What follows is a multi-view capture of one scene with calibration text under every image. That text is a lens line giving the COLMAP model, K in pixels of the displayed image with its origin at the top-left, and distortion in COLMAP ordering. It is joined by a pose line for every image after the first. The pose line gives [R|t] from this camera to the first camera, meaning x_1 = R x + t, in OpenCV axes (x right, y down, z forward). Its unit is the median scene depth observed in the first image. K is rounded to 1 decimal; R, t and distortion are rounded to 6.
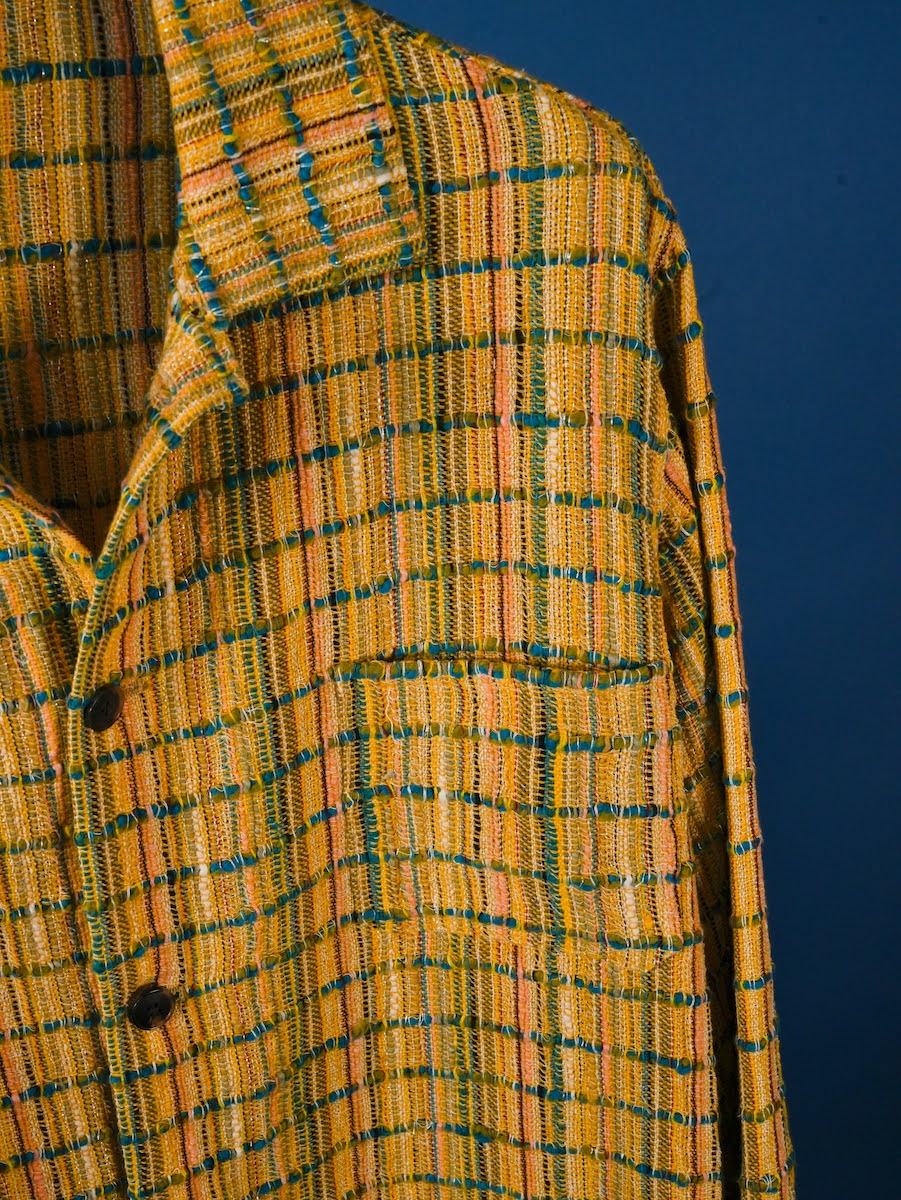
lens RADIAL K [[1925.7, 0, 450.5], [0, 1925.7, 600.0], [0, 0, 1]] dist [0.007565, 0.042231]
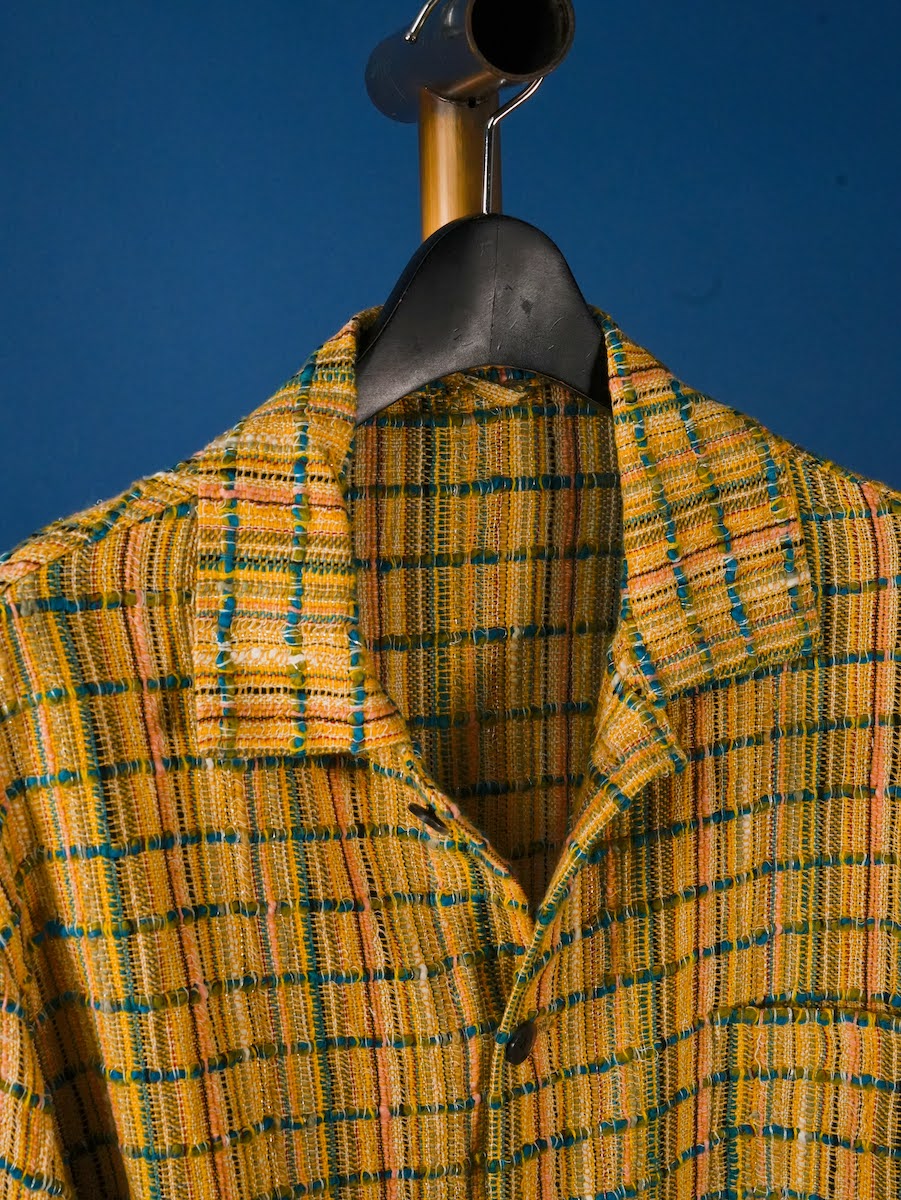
lens RADIAL K [[1925.7, 0, 450.5], [0, 1925.7, 600.0], [0, 0, 1]] dist [0.007565, 0.042231]
pose [[0.999563, 0.029346, 0.003600, -0.224131], [-0.028205, 0.982956, -0.181665, 0.007954], [-0.008870, 0.181484, 0.983354, -0.125656]]
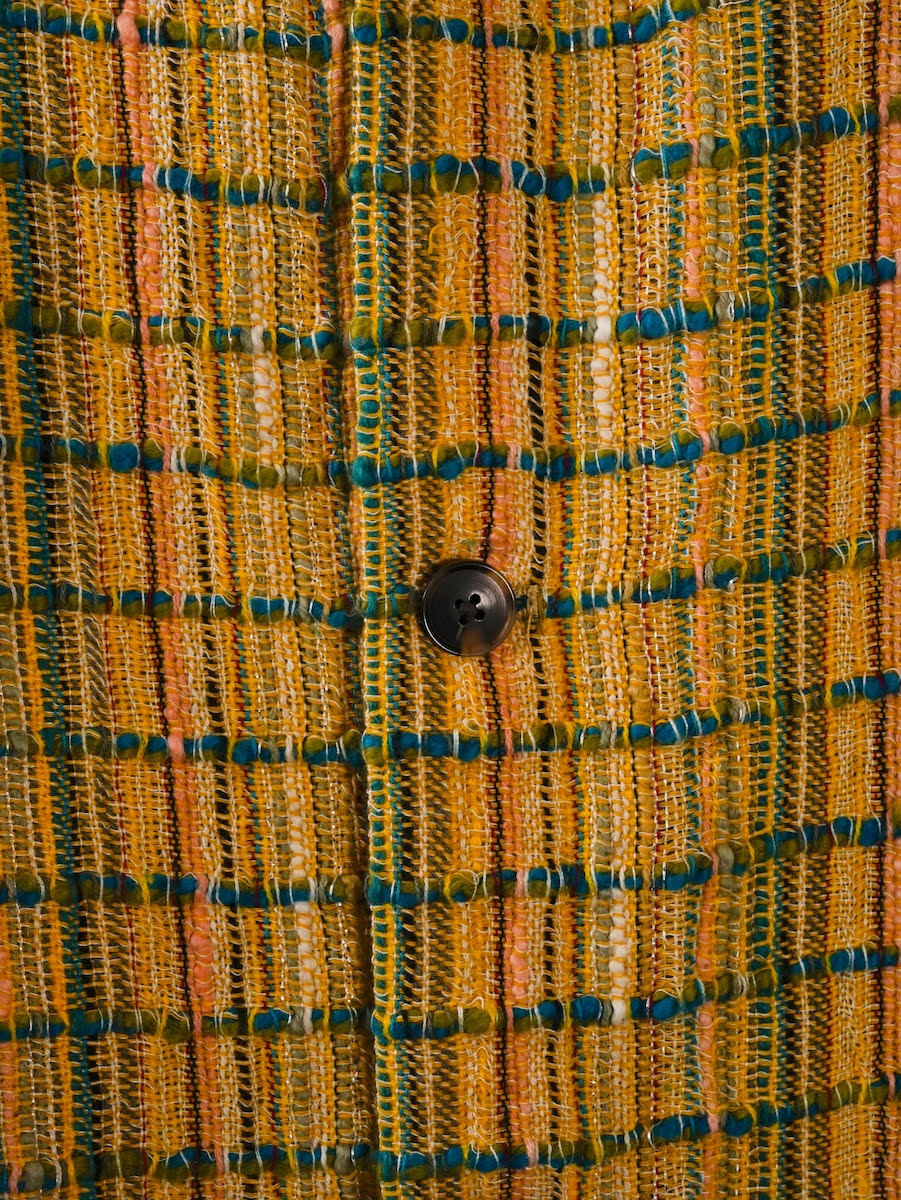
lens RADIAL K [[1925.7, 0, 450.5], [0, 1925.7, 600.0], [0, 0, 1]] dist [0.007565, 0.042231]
pose [[0.927188, 0.056121, -0.370369, 0.022158], [-0.166045, 0.947847, -0.272056, 0.353645], [0.335785, 0.313745, 0.888151, 0.583370]]
